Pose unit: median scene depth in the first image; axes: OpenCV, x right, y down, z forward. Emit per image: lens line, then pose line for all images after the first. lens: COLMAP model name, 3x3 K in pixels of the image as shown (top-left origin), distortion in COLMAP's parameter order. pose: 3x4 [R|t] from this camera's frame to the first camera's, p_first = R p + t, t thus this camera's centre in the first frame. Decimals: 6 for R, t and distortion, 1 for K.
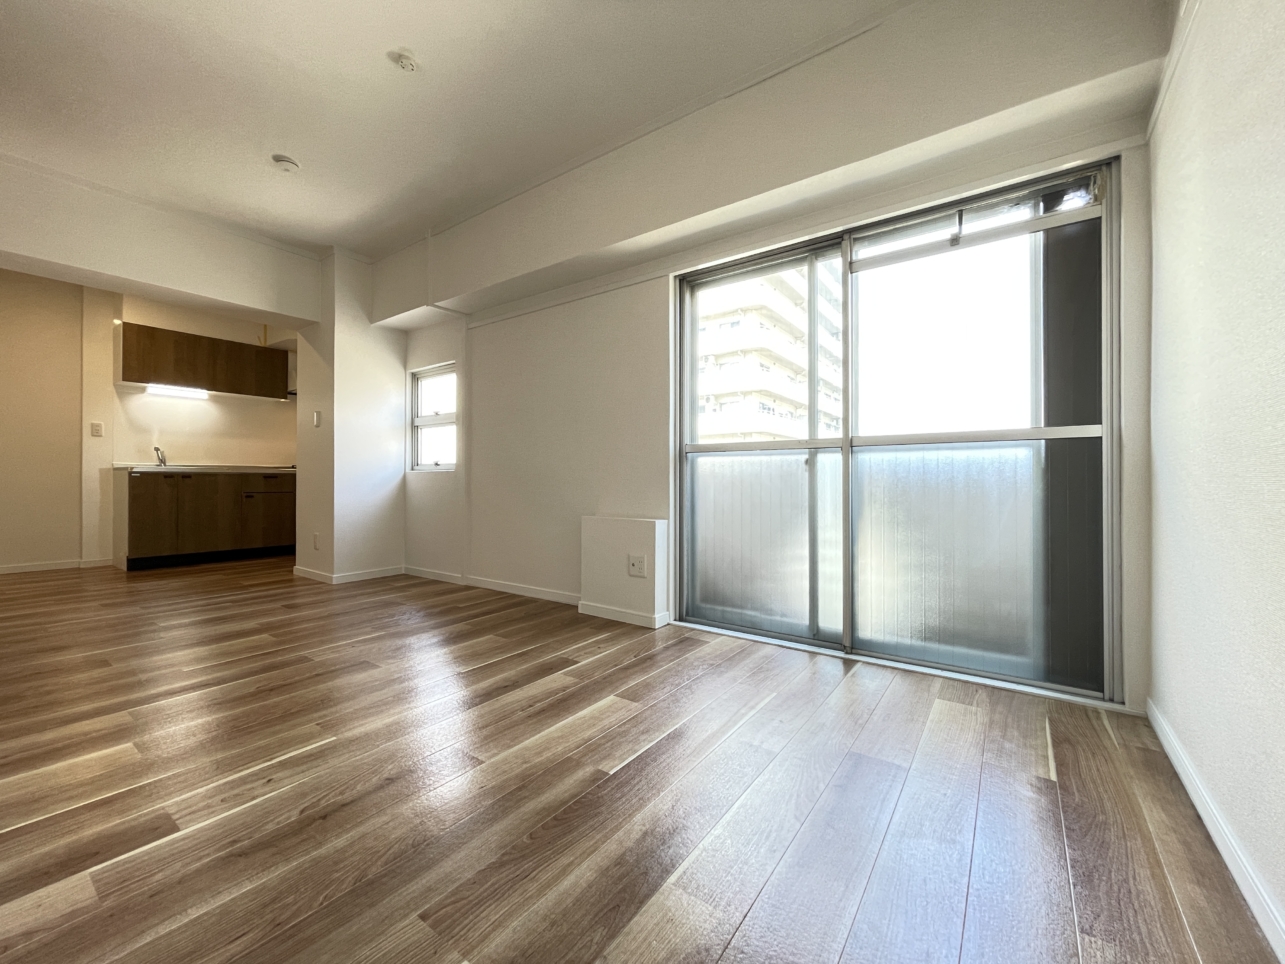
lens RADIAL K [[514.1, 0, 648.2], [0, 514.1, 469.2], [0, 0, 1]] dist [-0.001287, -0.000756]
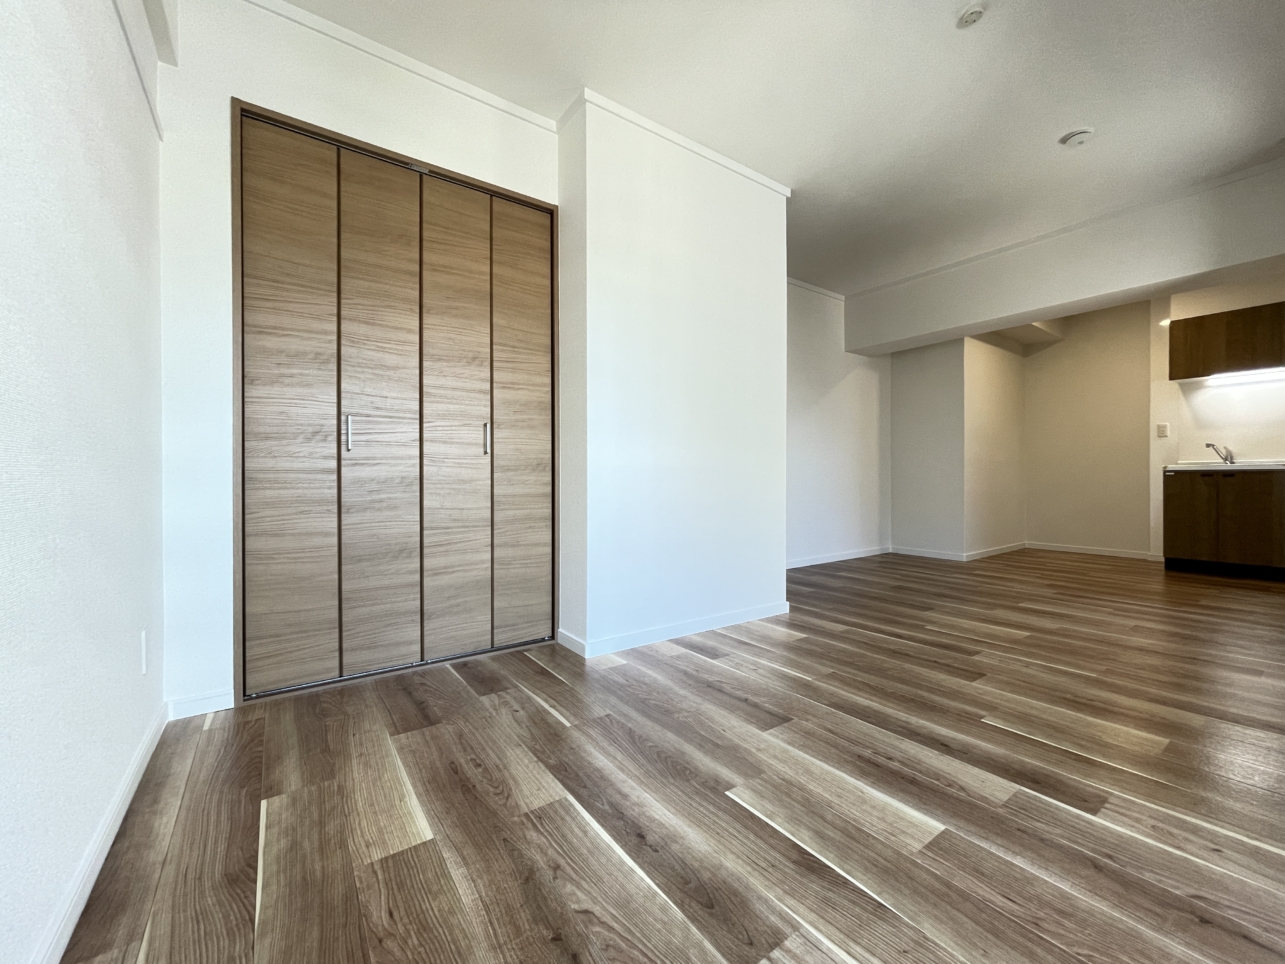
lens RADIAL K [[520.0, 0, 647.8], [0, 520.0, 498.1], [0, 0, 1]] dist [-0.000730, -0.000281]
pose [[-0.316958, 0.037199, -0.947710, 0.431220], [0.021782, 0.999252, 0.031937, 0.005498], [0.948189, -0.010521, -0.317532, 0.582726]]
